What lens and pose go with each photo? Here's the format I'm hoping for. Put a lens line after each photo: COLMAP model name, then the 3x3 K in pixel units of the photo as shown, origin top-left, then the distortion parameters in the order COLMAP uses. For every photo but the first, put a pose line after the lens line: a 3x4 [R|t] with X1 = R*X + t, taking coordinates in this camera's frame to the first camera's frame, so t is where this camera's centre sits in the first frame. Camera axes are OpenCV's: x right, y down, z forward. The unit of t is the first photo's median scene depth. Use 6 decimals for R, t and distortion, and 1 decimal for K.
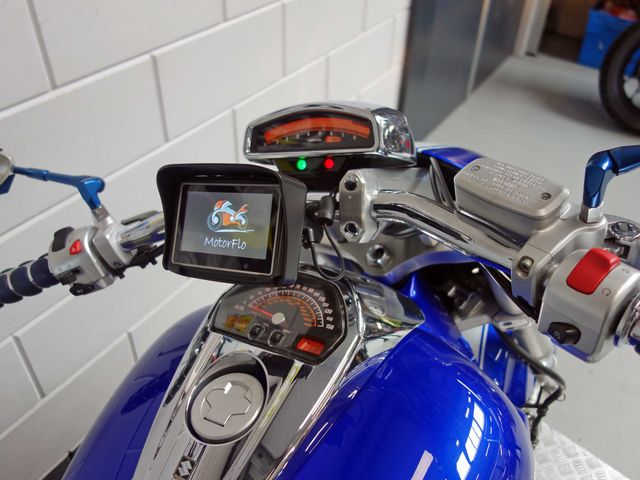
lens RADIAL K [[569.8, 0, 320.0], [0, 569.8, 242.1], [0, 0, 1]] dist [0.013424, 0.004865]
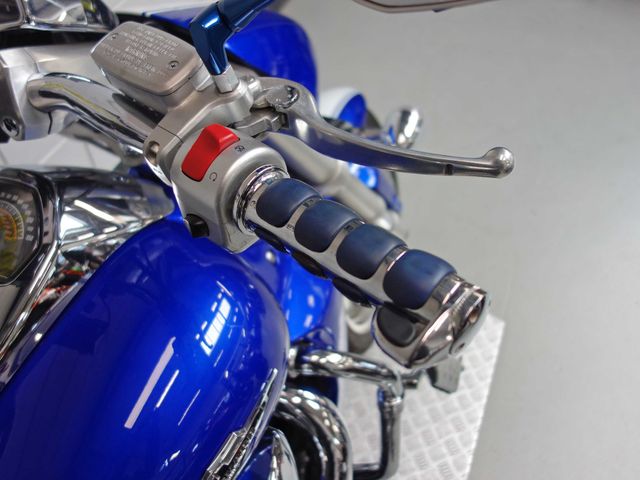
lens RADIAL K [[569.8, 0, 320.0], [0, 569.8, 242.1], [0, 0, 1]] dist [0.013424, 0.004865]
pose [[0.985783, -0.140366, 0.092355, 0.377473], [0.115981, 0.966148, 0.230447, 0.002004], [-0.121576, -0.216459, 0.968692, 0.079645]]
